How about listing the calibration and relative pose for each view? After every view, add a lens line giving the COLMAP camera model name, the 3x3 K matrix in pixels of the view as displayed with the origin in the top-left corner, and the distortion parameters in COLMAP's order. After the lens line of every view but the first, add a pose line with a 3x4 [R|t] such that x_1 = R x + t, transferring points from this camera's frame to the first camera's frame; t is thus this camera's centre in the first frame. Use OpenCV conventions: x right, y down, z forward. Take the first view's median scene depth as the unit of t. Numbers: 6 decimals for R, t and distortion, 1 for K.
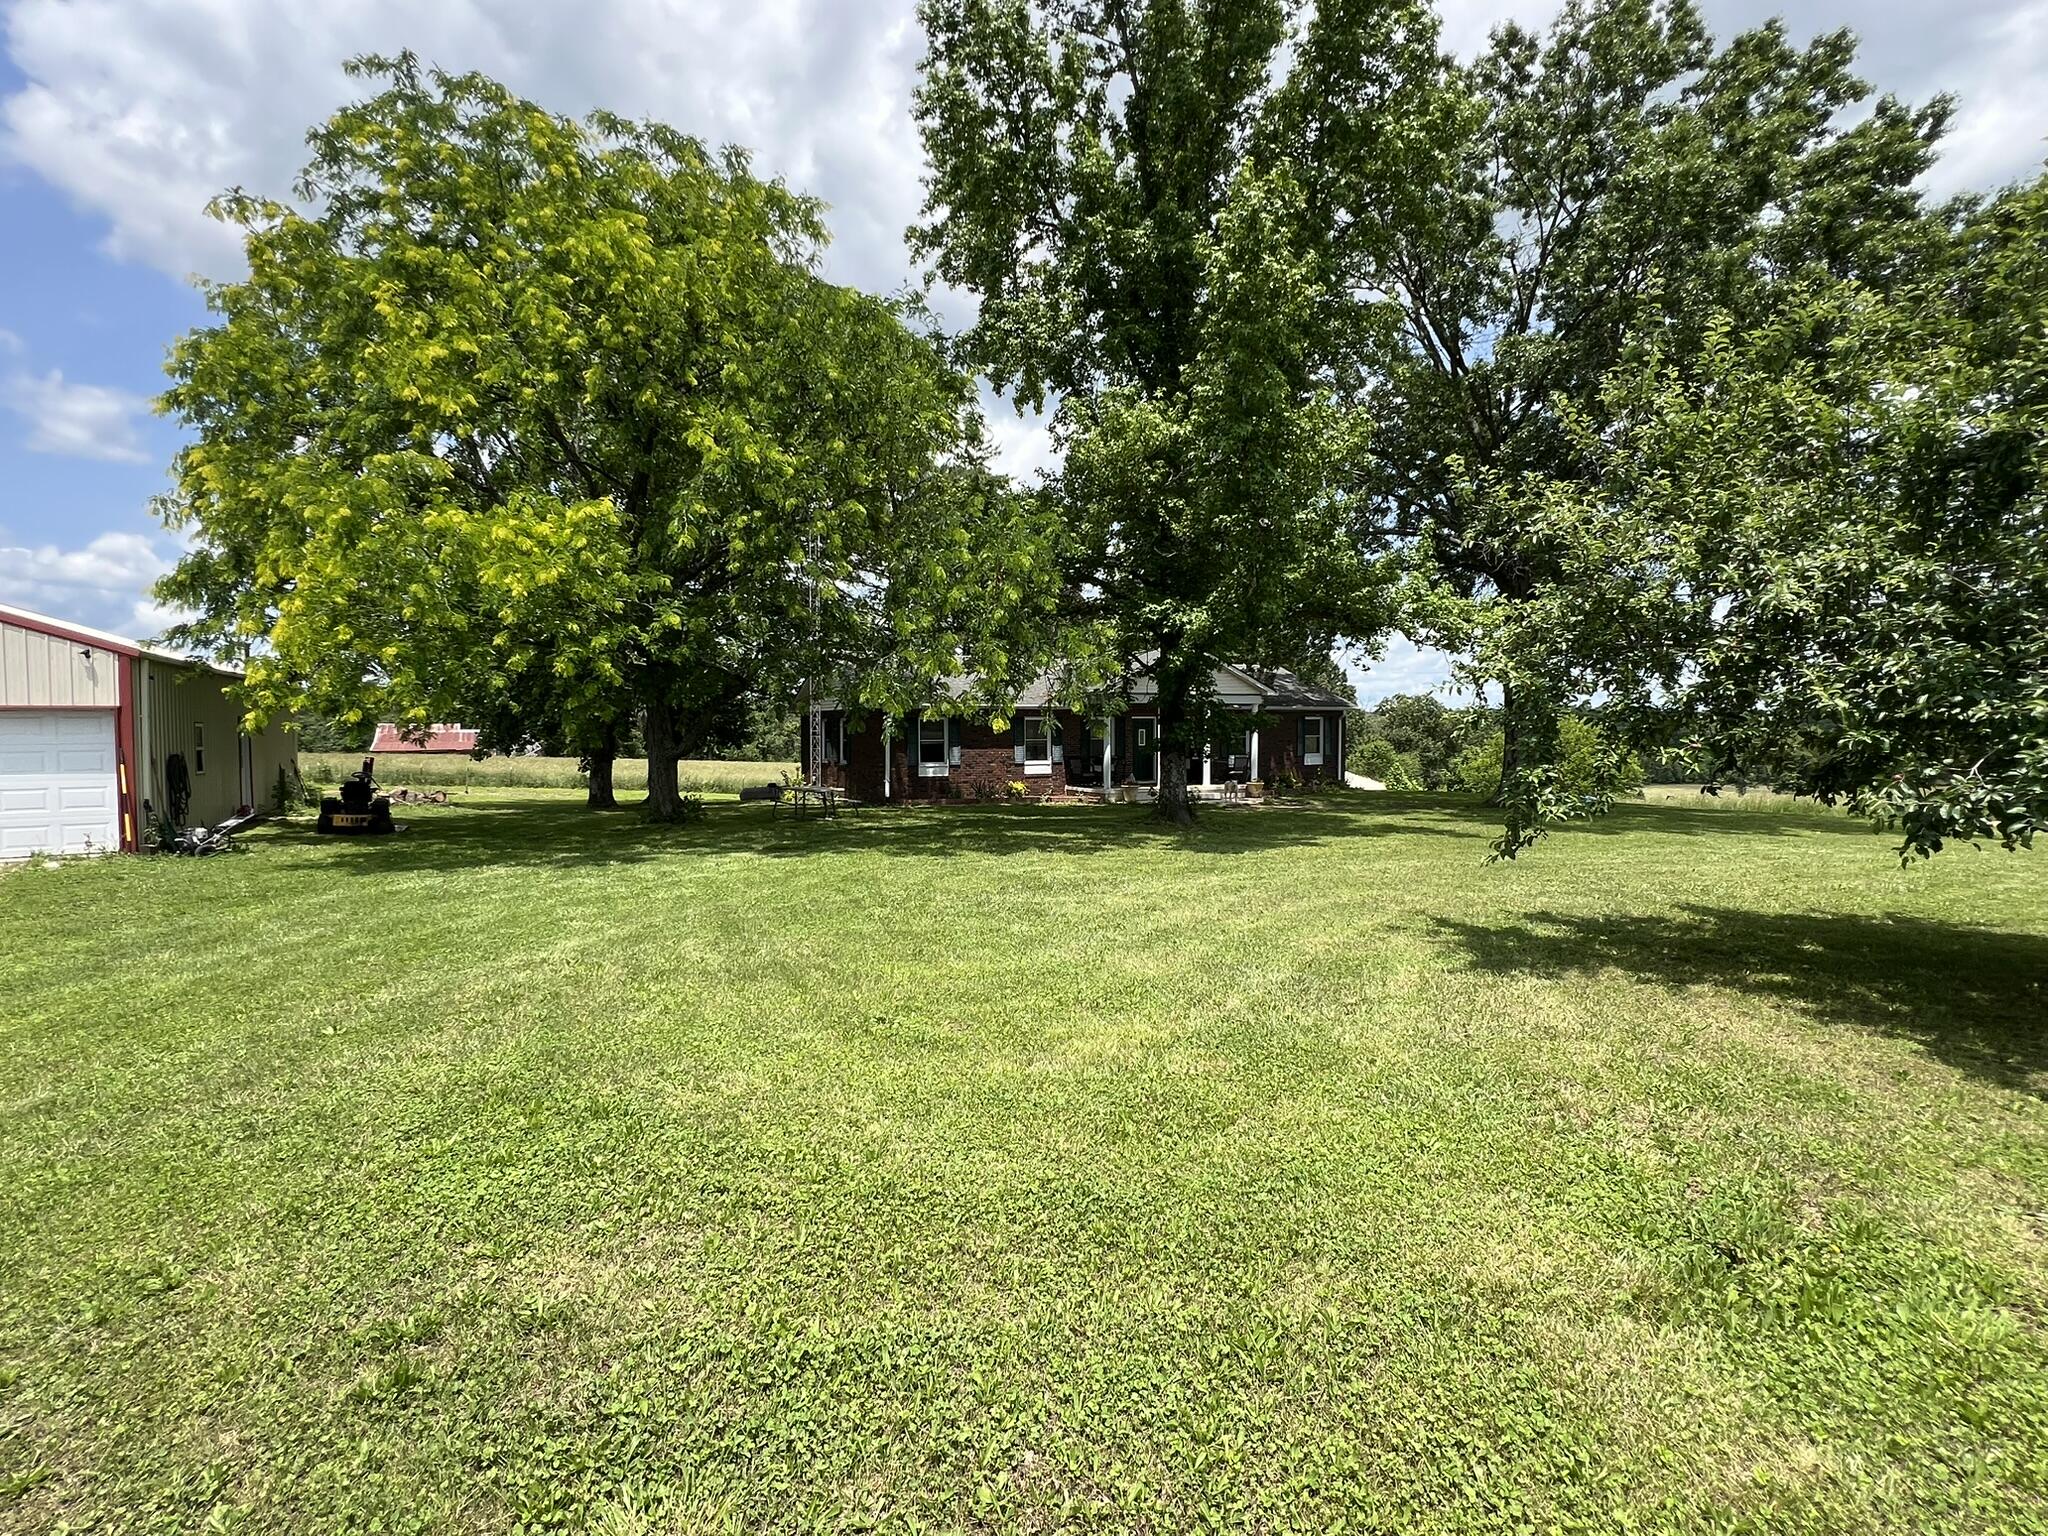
lens RADIAL K [[967.1, 0, 1023.8], [0, 967.1, 766.4], [0, 0, 1]] dist [0.000426, 0.000001]
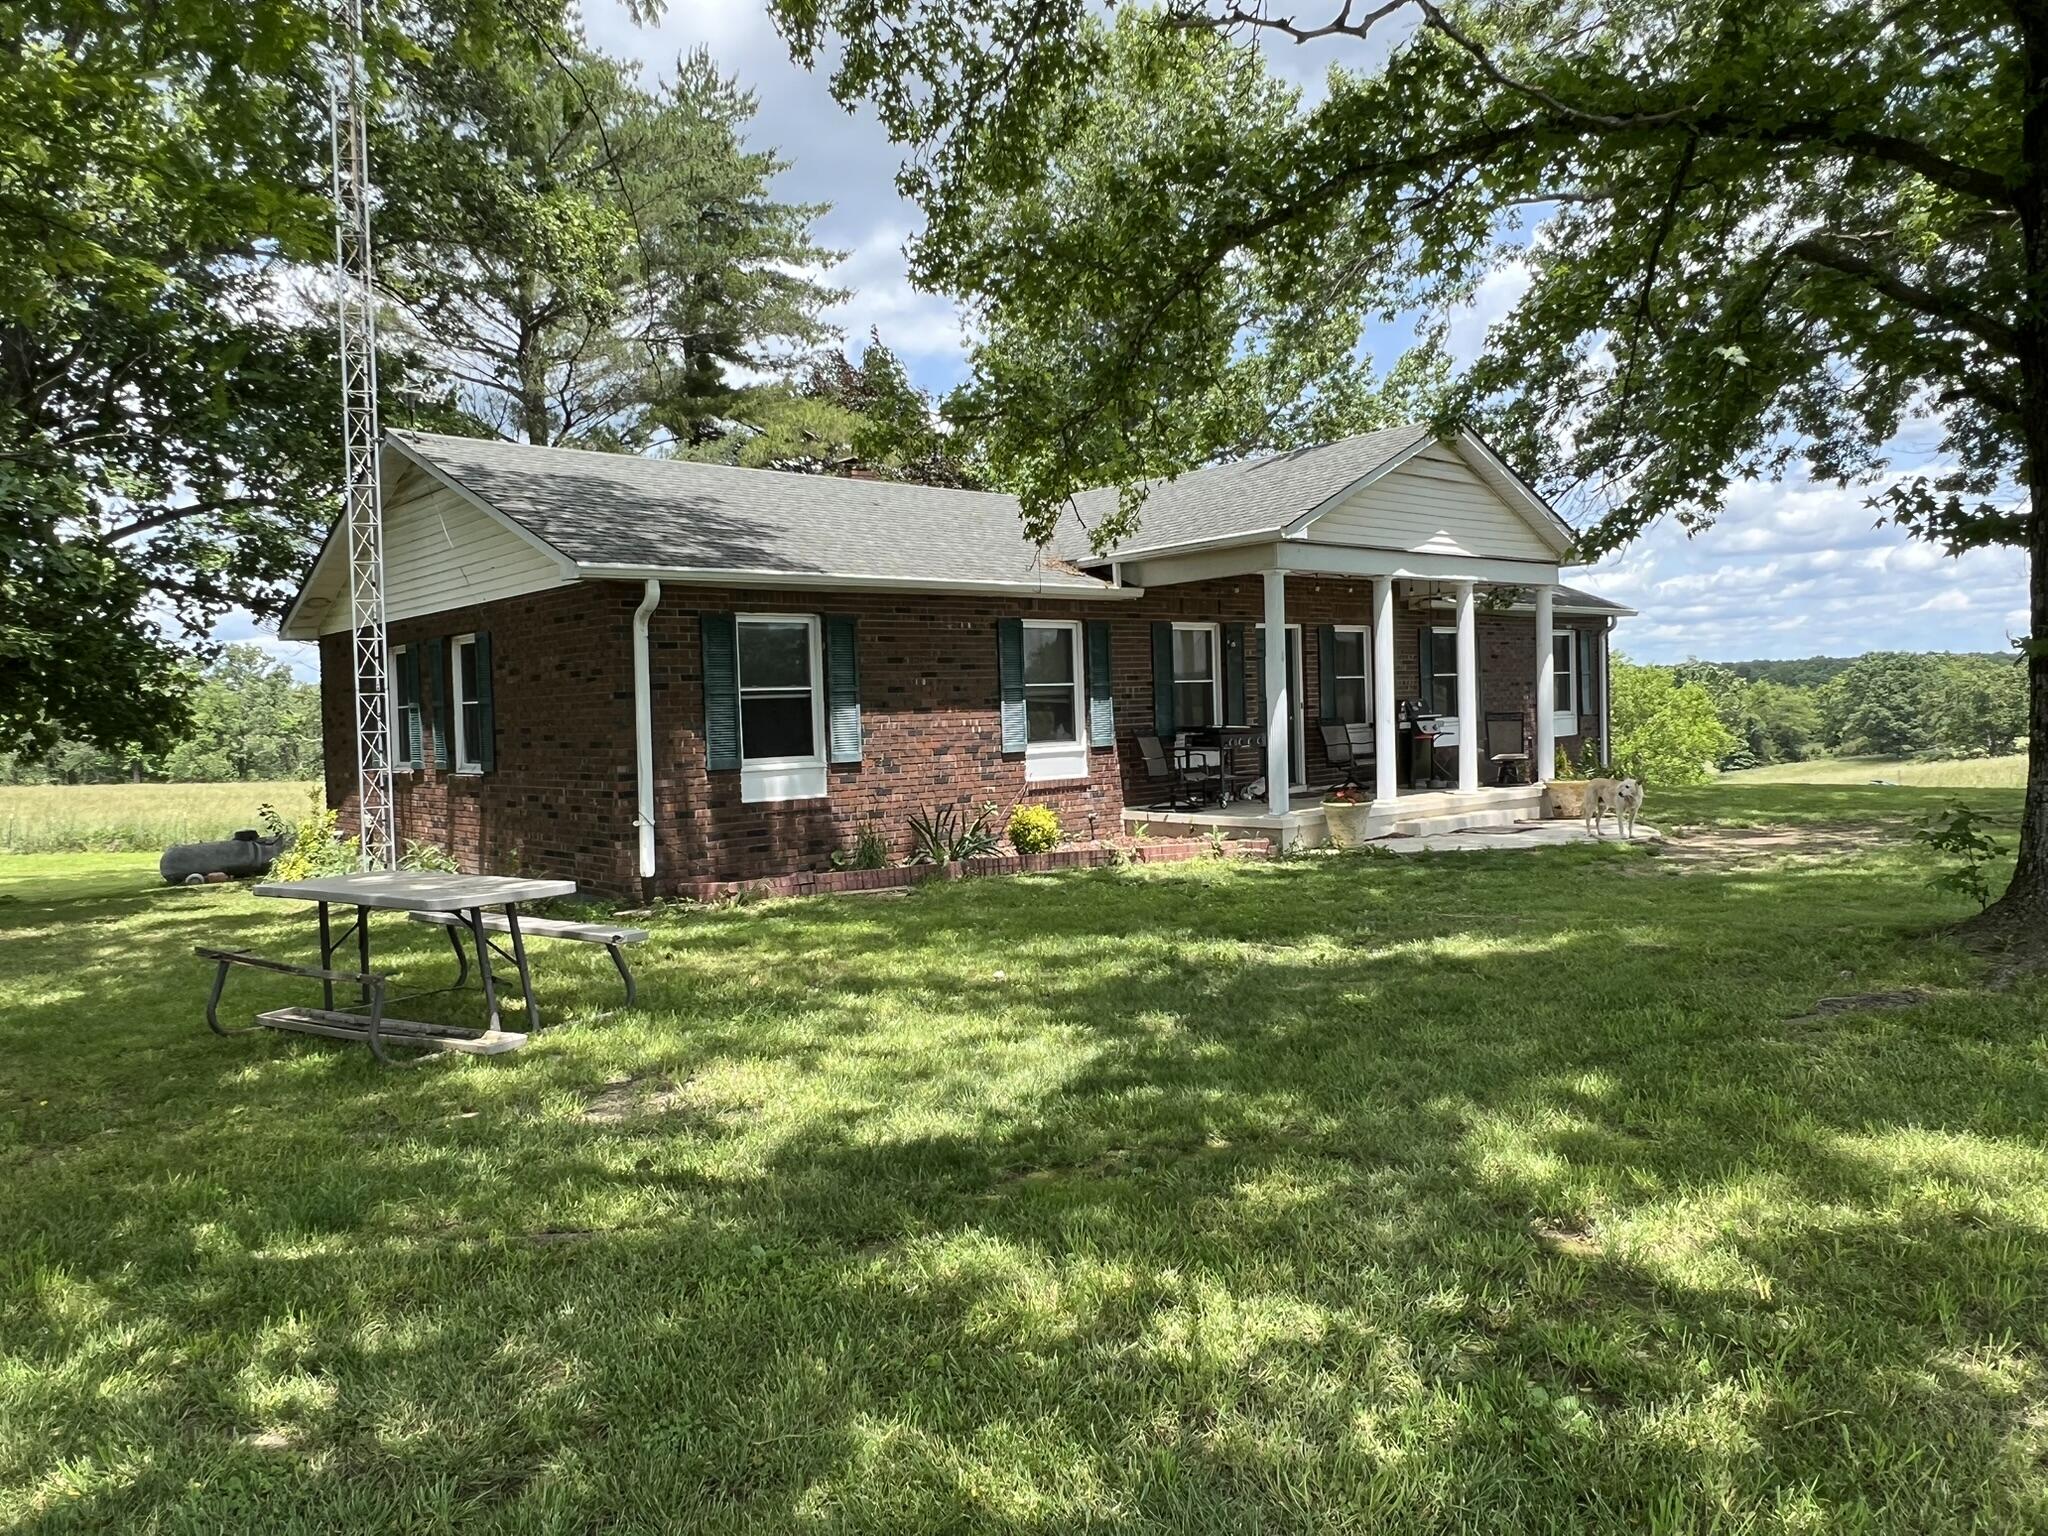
lens RADIAL K [[1373.9, 0, 1011.5], [0, 1373.9, 756.7], [0, 0, 1]] dist [0.004049, 0.002686]
pose [[0.969363, -0.037647, 0.242731, -0.123458], [0.039339, 0.999224, -0.002128, -0.000417], [-0.242462, 0.011612, 0.970091, 0.510177]]
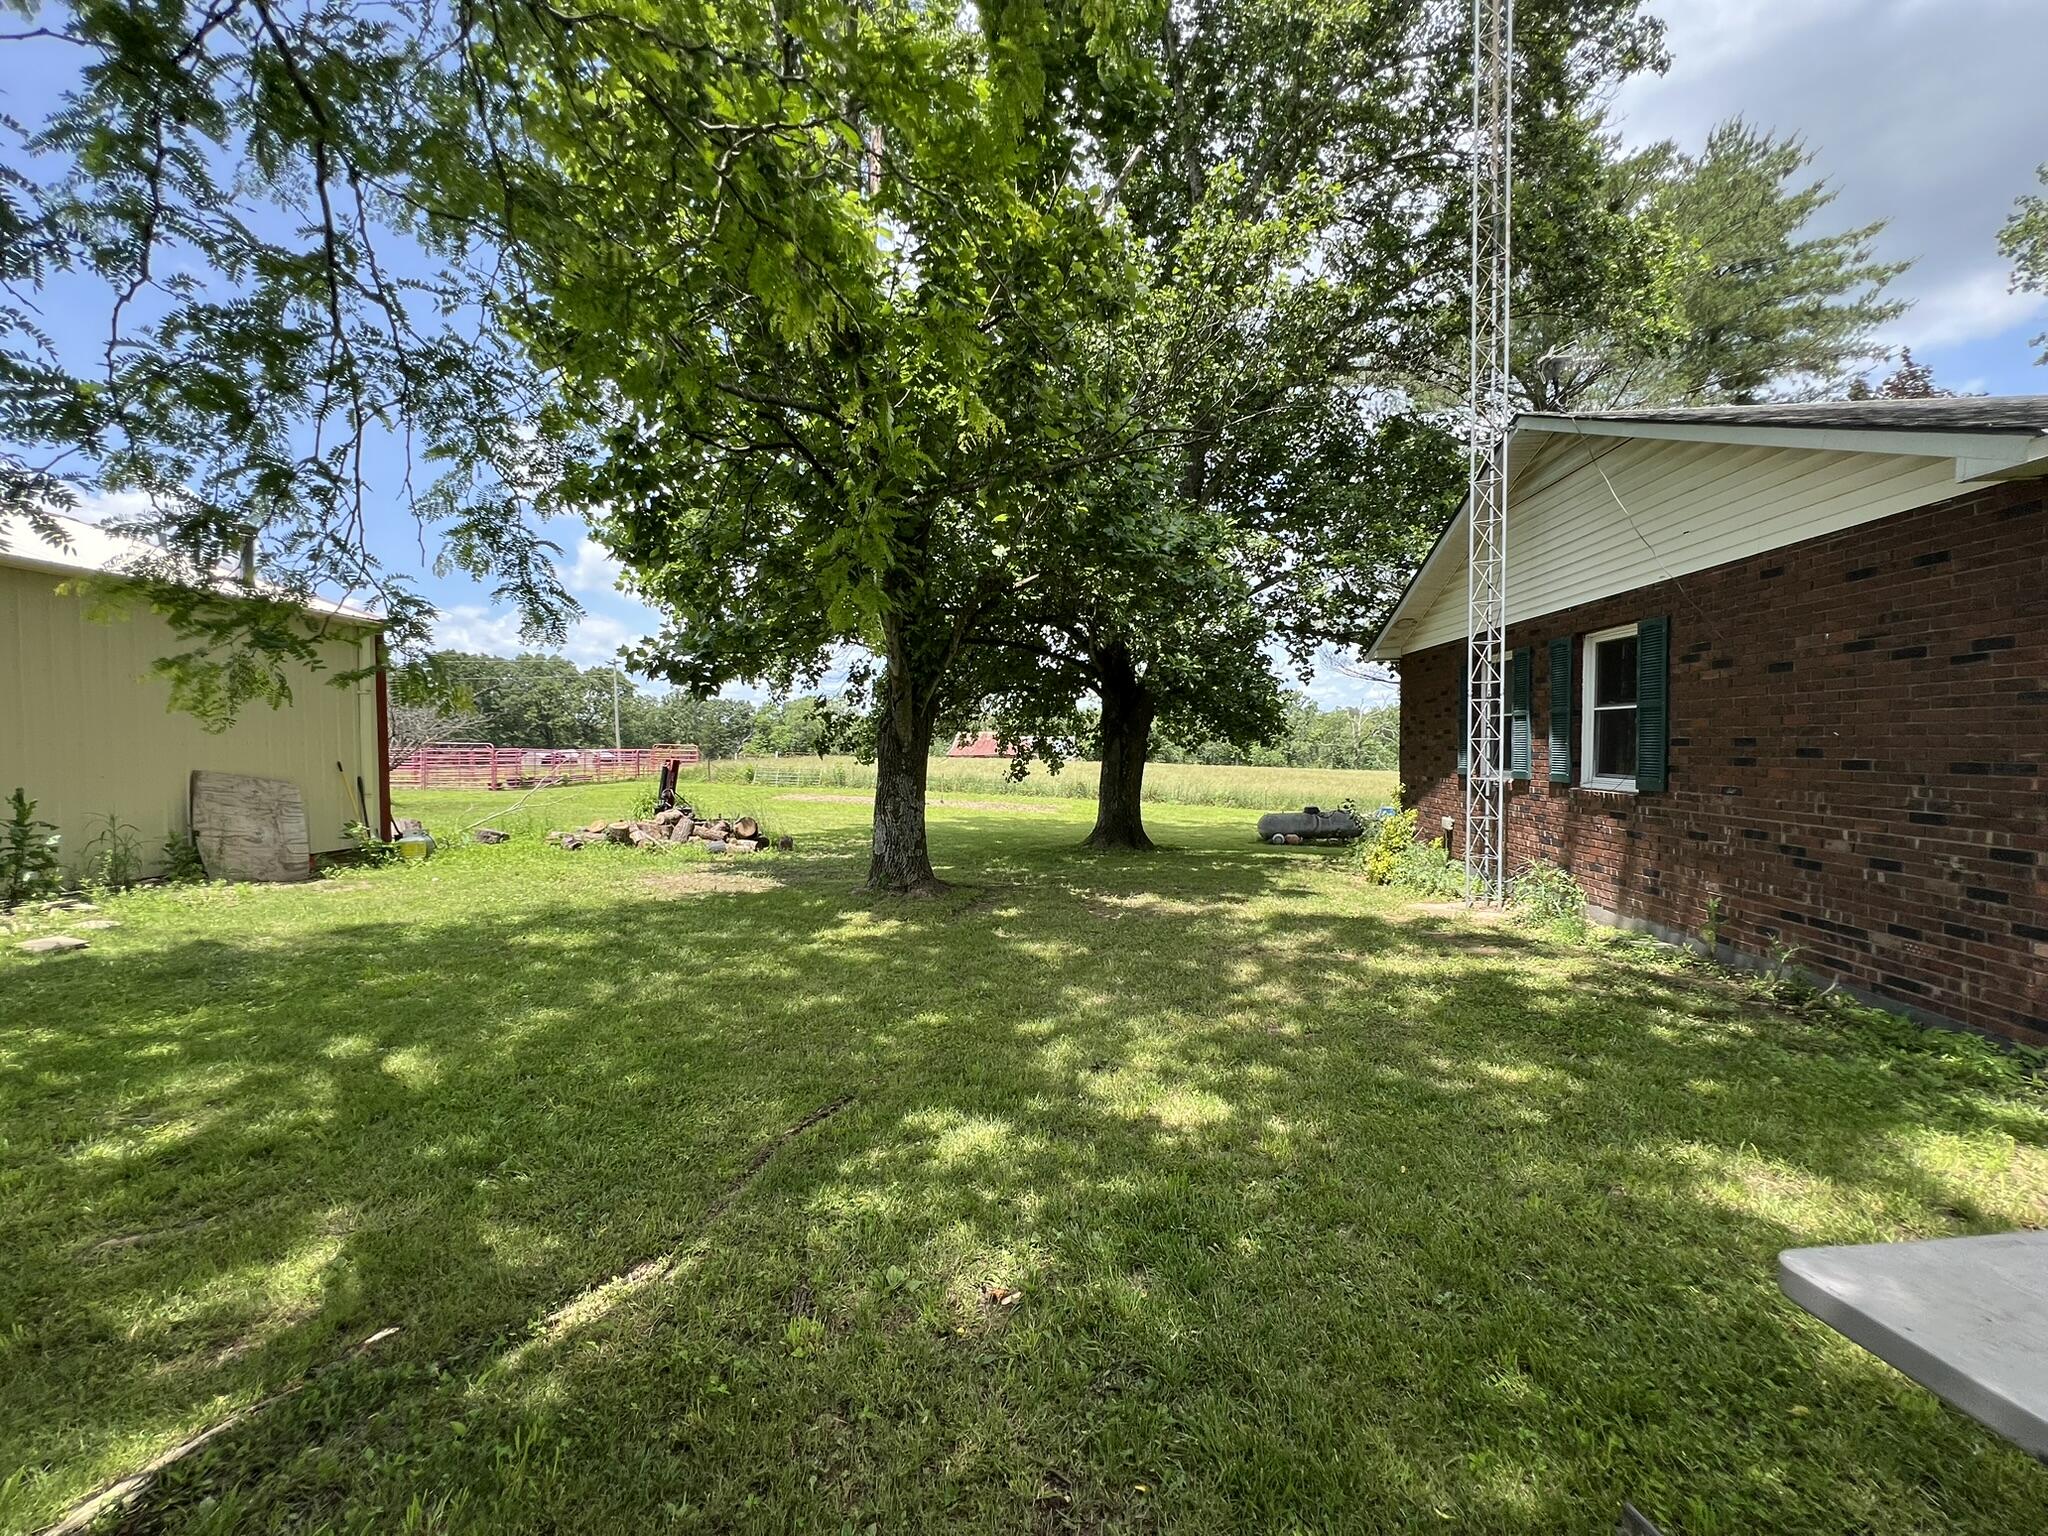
lens RADIAL K [[820.0, 0, 1019.7], [0, 820.0, 762.2], [0, 0, 1]] dist [-0.004440, 0.000681]
pose [[0.837364, 0.012103, -0.546512, -0.205805], [-0.017541, 0.999835, -0.004734, -0.007165], [0.546365, 0.013551, 0.837438, 0.721536]]
